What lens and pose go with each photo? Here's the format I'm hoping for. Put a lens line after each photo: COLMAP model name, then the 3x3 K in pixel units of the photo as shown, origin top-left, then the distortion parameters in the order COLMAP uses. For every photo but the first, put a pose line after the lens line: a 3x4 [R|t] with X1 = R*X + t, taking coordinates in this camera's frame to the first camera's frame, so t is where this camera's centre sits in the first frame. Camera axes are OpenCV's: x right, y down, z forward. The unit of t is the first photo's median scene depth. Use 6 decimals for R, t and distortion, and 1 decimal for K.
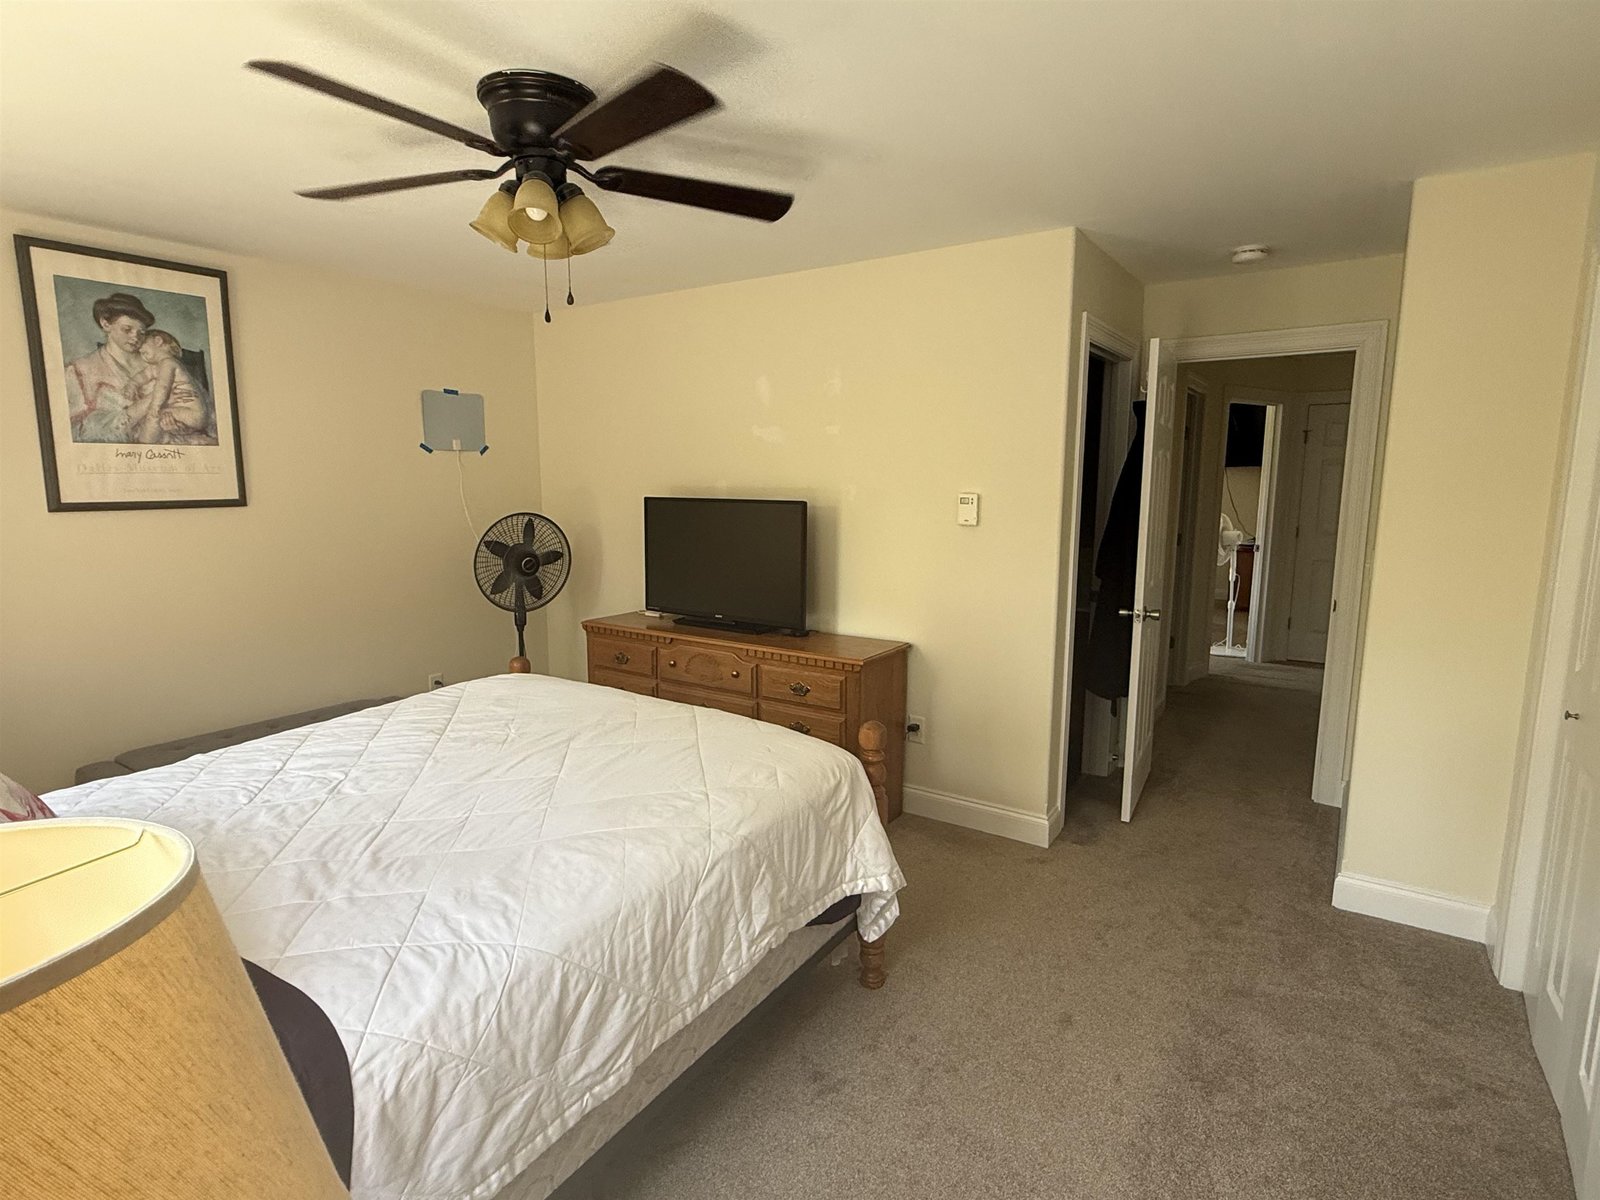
lens RADIAL K [[838.6, 0, 795.6], [0, 838.6, 595.9], [0, 0, 1]] dist [0.001459, -0.000225]
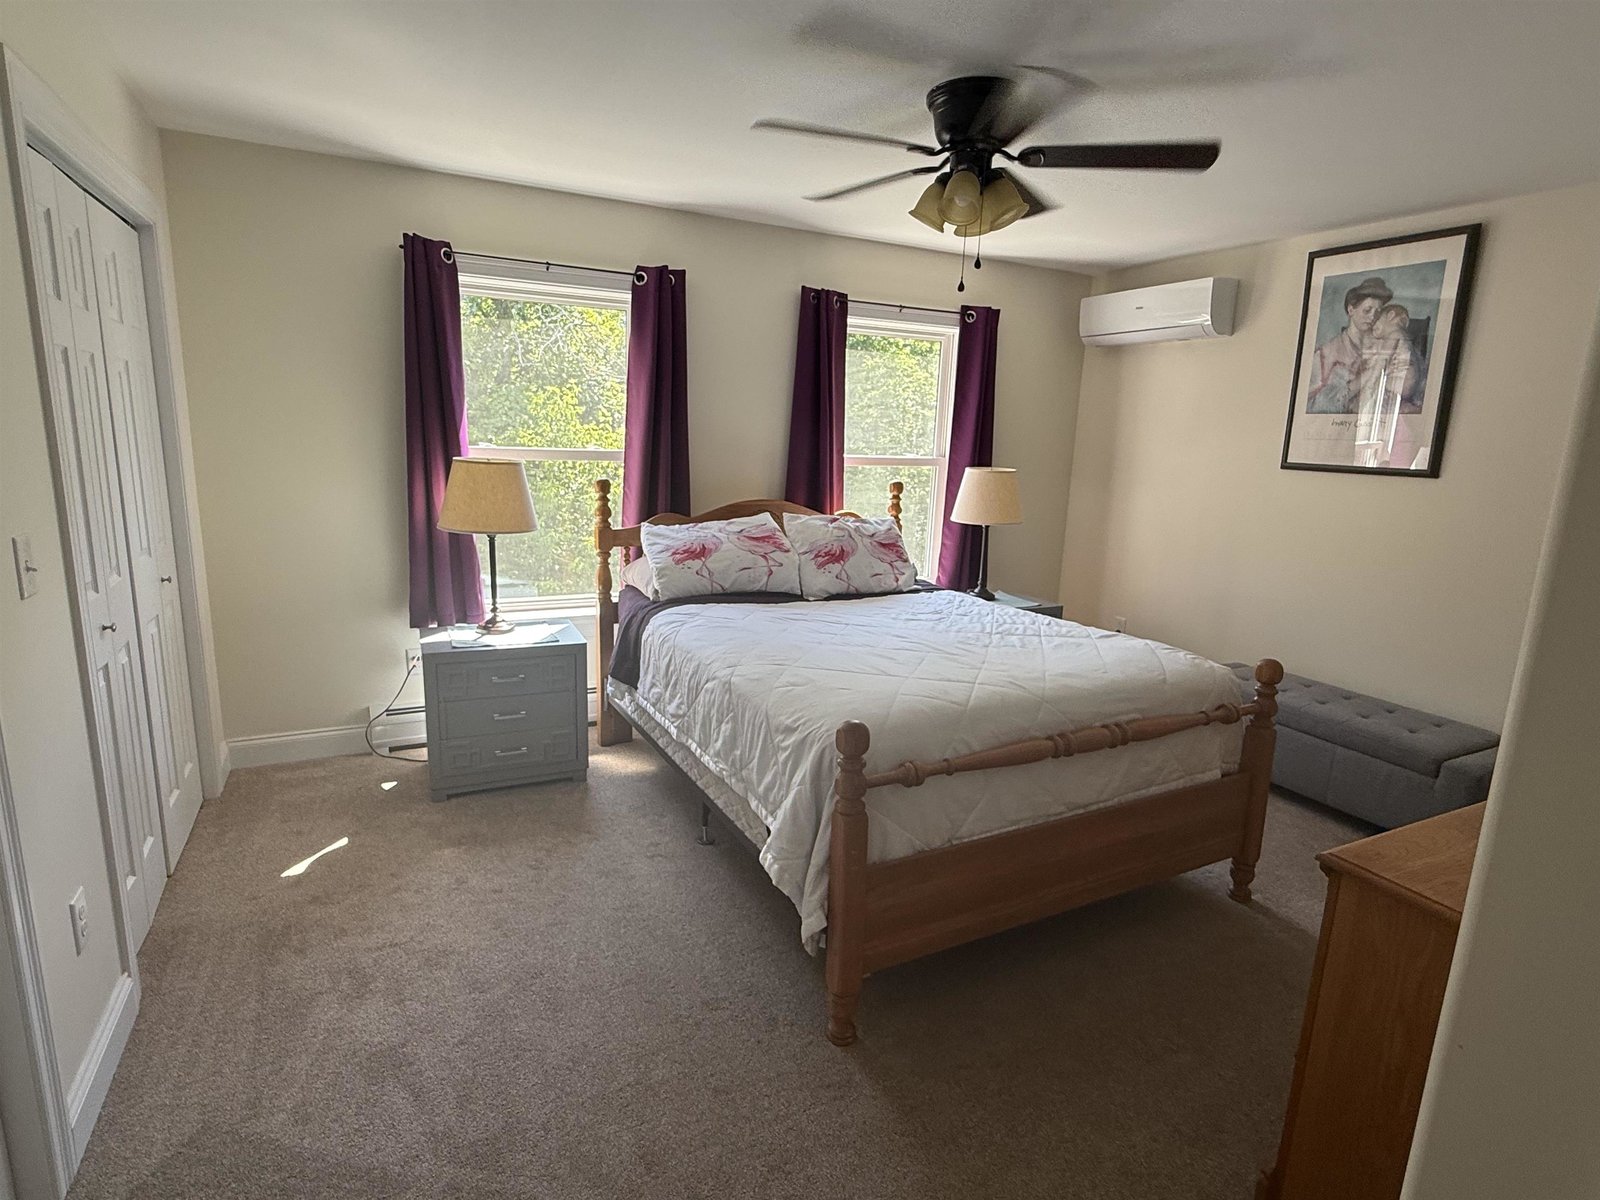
lens RADIAL K [[838.6, 0, 794.8], [0, 838.6, 599.5], [0, 0, 1]] dist [0.001459, -0.000225]
pose [[-0.486436, 0.156302, -0.859622, 0.588958], [-0.162358, 0.950562, 0.264711, -0.123734], [0.858499, 0.268332, -0.437010, 0.934488]]
